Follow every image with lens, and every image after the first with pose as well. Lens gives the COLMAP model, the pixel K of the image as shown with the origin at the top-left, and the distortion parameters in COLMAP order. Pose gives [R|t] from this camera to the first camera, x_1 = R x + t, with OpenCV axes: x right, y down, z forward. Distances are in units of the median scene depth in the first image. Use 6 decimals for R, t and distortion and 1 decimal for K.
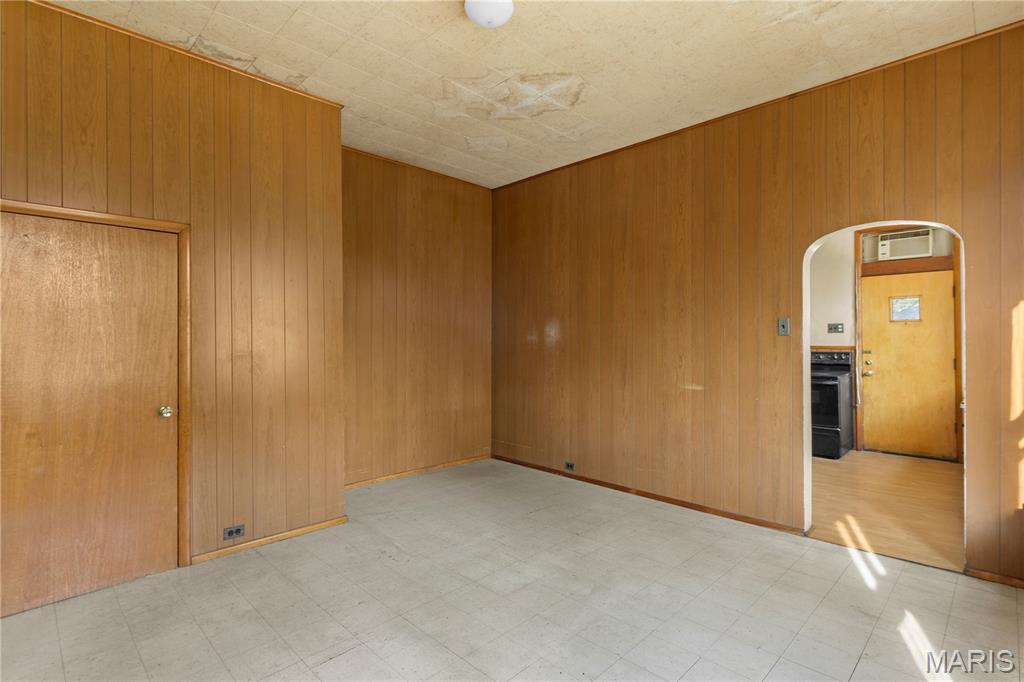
lens RADIAL K [[495.7, 0, 515.4], [0, 495.7, 335.5], [0, 0, 1]] dist [0.001913, 0.001236]
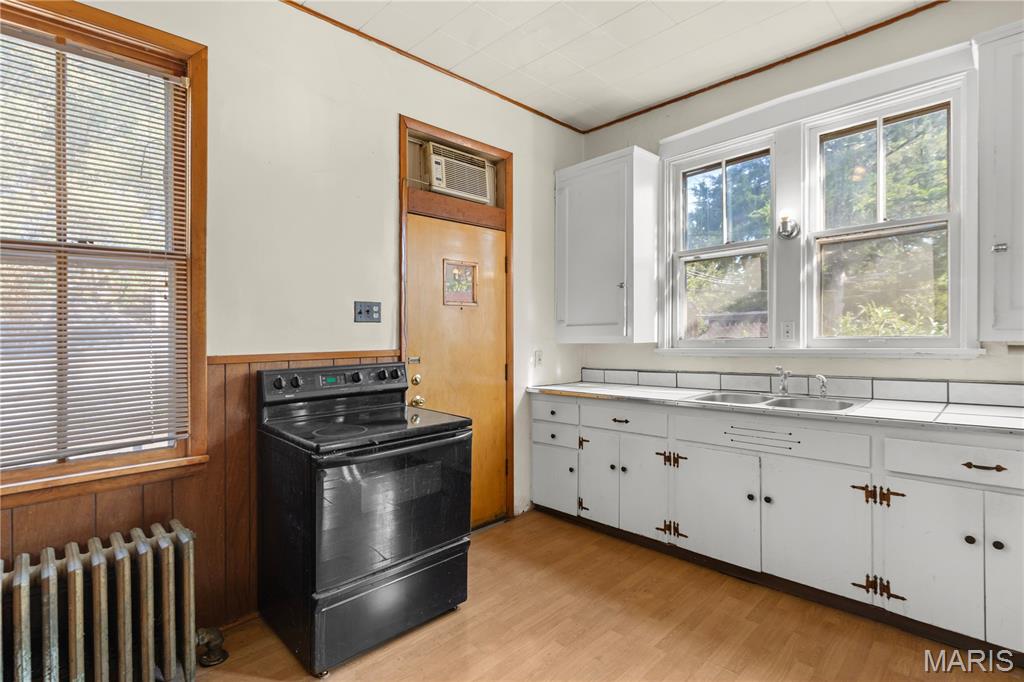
lens RADIAL K [[485.9, 0, 512.0], [0, 485.9, 341.0], [0, 0, 1]] dist [-0.004797, -0.000716]
pose [[0.010662, -0.003390, 0.999937, 0.273574], [0.003062, 0.999990, 0.003358, 0.015514], [-0.999938, 0.003026, 0.010672, 1.199579]]
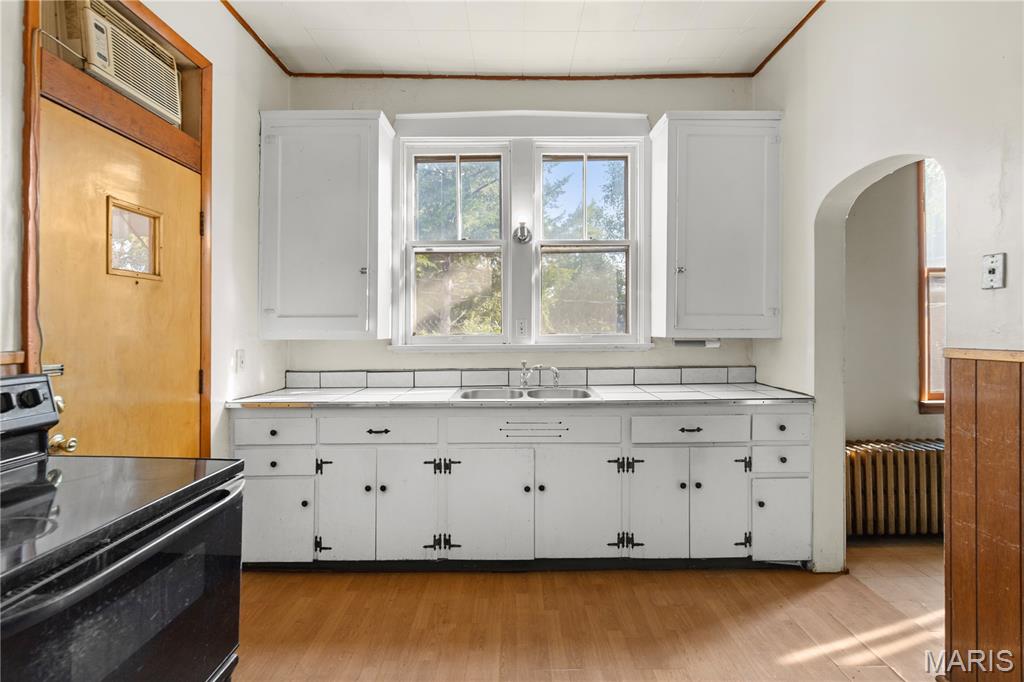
lens RADIAL K [[495.7, 0, 515.4], [0, 495.7, 335.5], [0, 0, 1]] dist [0.001913, 0.001236]
pose [[-0.705493, -0.000496, 0.708716, 0.433163], [-0.002628, 0.999995, -0.001916, 0.017814], [-0.708712, -0.003214, -0.705491, 1.359920]]
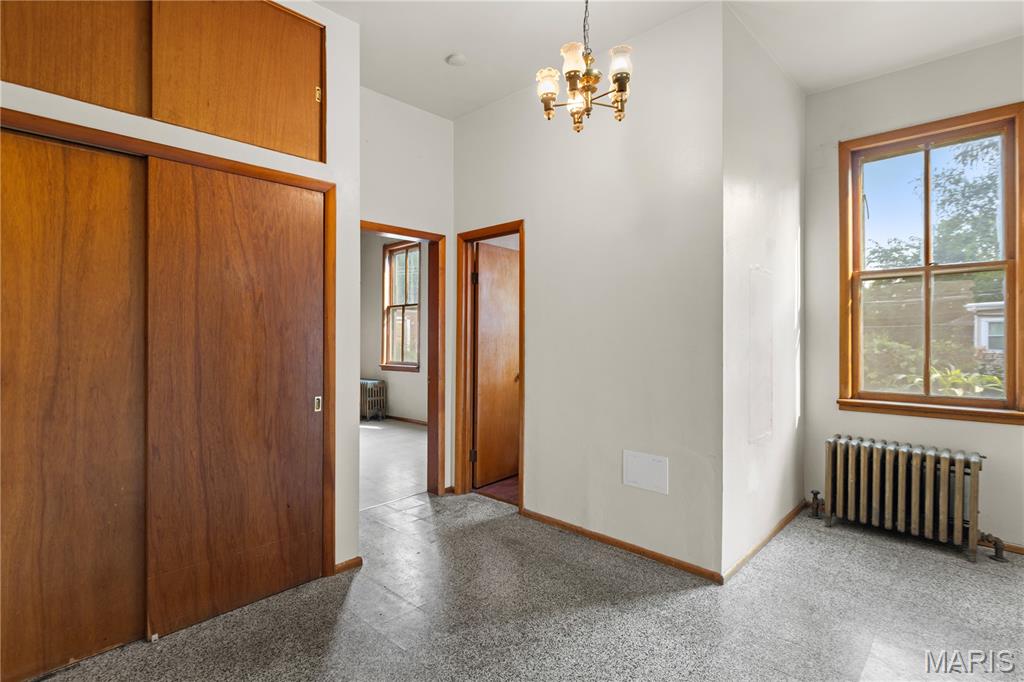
lens RADIAL K [[495.7, 0, 515.4], [0, 495.7, 335.5], [0, 0, 1]] dist [0.001913, 0.001236]
pose [[-0.025741, -0.001366, 0.999668, -1.233150], [-0.008456, 0.999964, 0.001149, 0.007345], [-0.999633, -0.008424, -0.025751, -0.042074]]
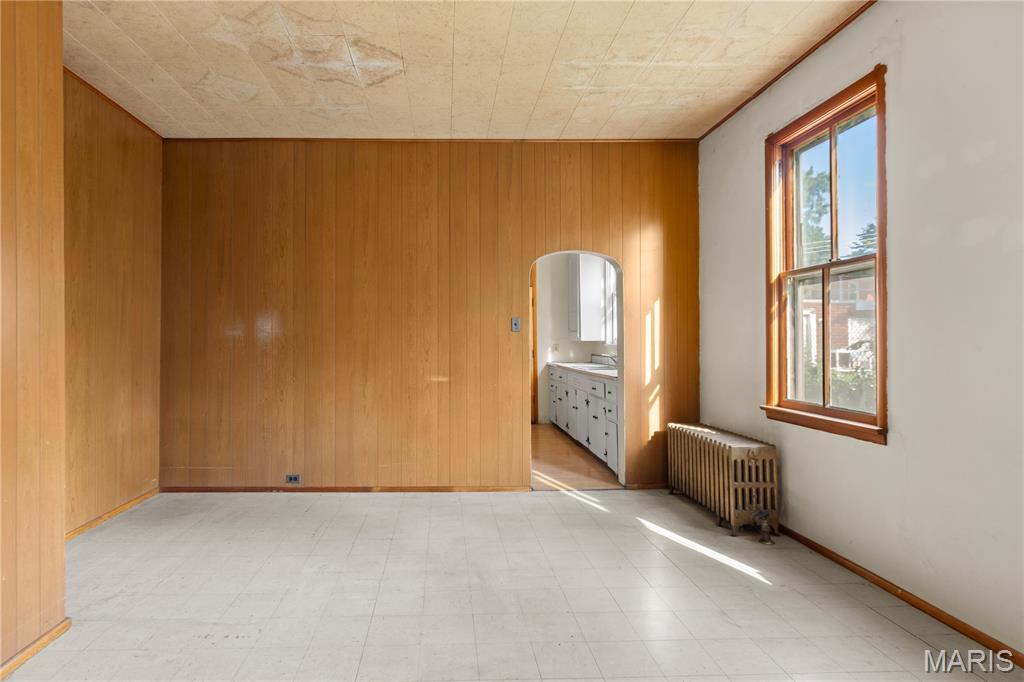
lens RADIAL K [[516.0, 0, 452.2], [0, 516.0, 326.0], [0, 0, 1]] dist [0.001887, 0.000868]
pose [[0.702623, 0.016920, 0.711361, -0.384015], [-0.004986, 0.999810, -0.018856, 0.008587], [-0.711545, 0.009702, 0.702573, 0.167719]]
